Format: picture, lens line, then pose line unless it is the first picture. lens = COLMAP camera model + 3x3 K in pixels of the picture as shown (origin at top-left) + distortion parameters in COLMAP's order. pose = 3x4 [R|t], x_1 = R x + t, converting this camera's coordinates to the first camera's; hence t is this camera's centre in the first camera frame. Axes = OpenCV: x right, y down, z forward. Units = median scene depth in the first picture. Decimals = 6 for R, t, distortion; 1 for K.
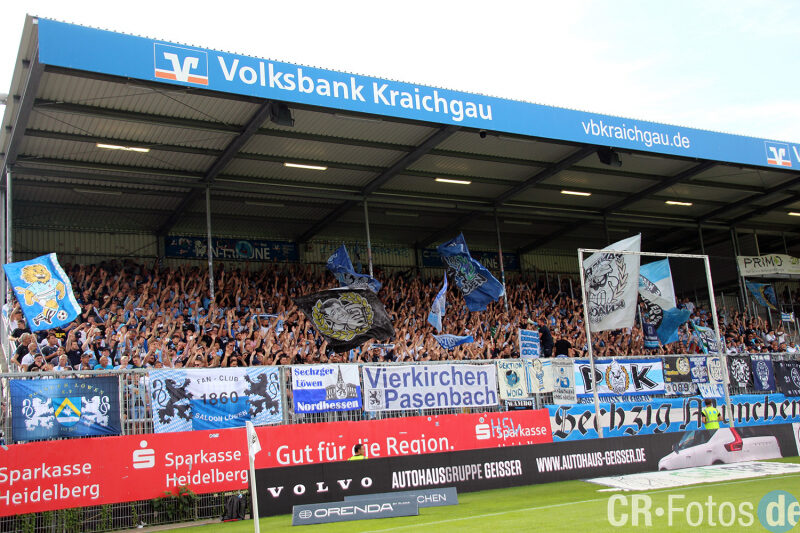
lens RADIAL K [[849.9, 0, 398.0], [0, 849.9, 283.2], [0, 0, 1]] dist [0.040551, 0.000000]
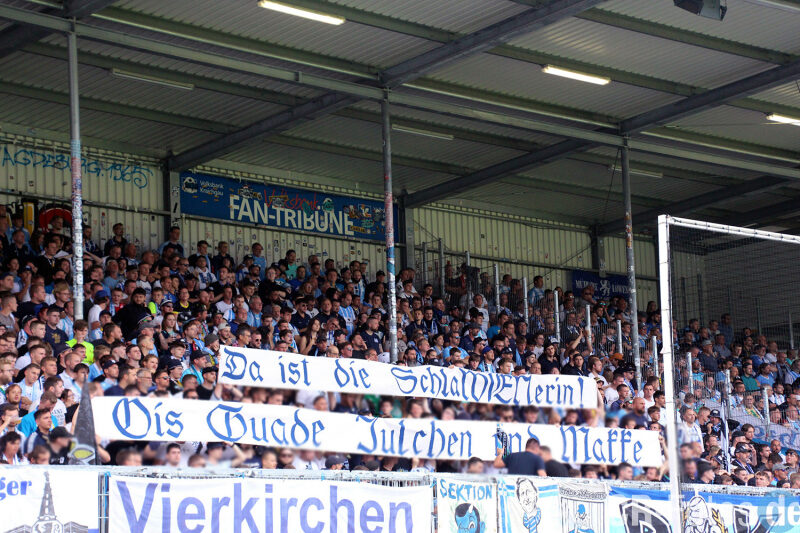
lens RADIAL K [[1914.7, 0, 413.3], [0, 1914.7, 288.6], [0, 0, 1]] dist [0.695231, 0.000000]
pose [[0.975037, 0.086150, 0.204648, -0.088391], [-0.089497, 0.995962, 0.007136, -0.002016], [-0.203207, -0.025273, 0.978810, 0.126320]]
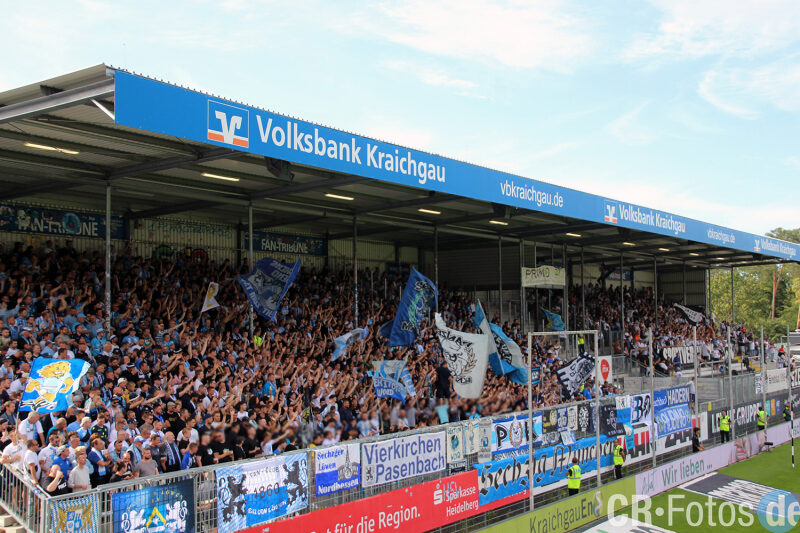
lens RADIAL K [[969.1, 0, 400.0], [0, 969.1, 288.8], [0, 0, 1]] dist [0.091290, 0.000000]
pose [[0.897055, 0.089932, 0.432672, -0.496702], [-0.148174, 0.983608, 0.102763, -0.203801], [-0.416337, -0.156295, 0.895676, -0.051150]]
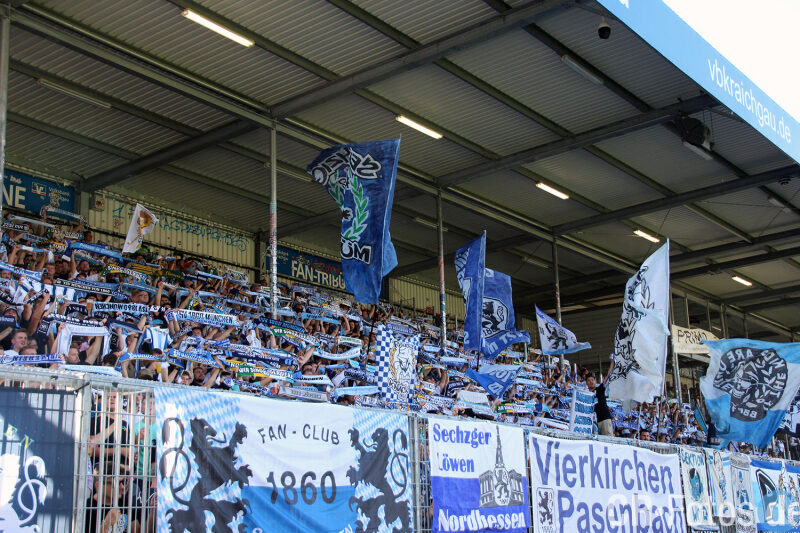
lens RADIAL K [[1053.4, 0, 404.7], [0, 1053.4, 280.3], [0, 0, 1]] dist [0.153207, 0.000000]
pose [[0.913504, 0.151262, 0.377663, -0.297958], [-0.128670, 0.988080, -0.084516, 0.069172], [-0.385945, 0.028612, 0.922078, 0.481984]]
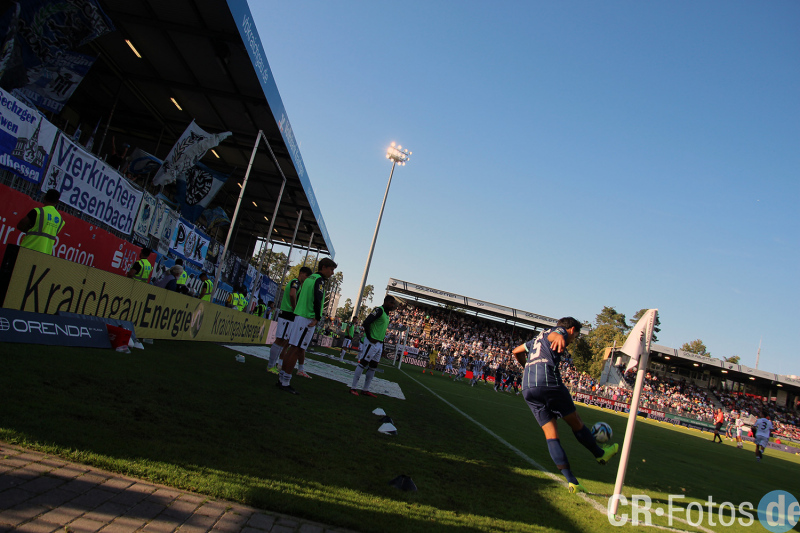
lens RADIAL K [[585.0, 0, 396.2], [0, 585.0, 280.3], [0, 0, 1]] dist [-0.095485, 0.024491]
pose [[0.415117, 0.300369, 0.858753, -0.277710], [-0.440183, 0.892394, -0.099354, 0.123029], [-0.796189, -0.336765, 0.502665, 0.455115]]
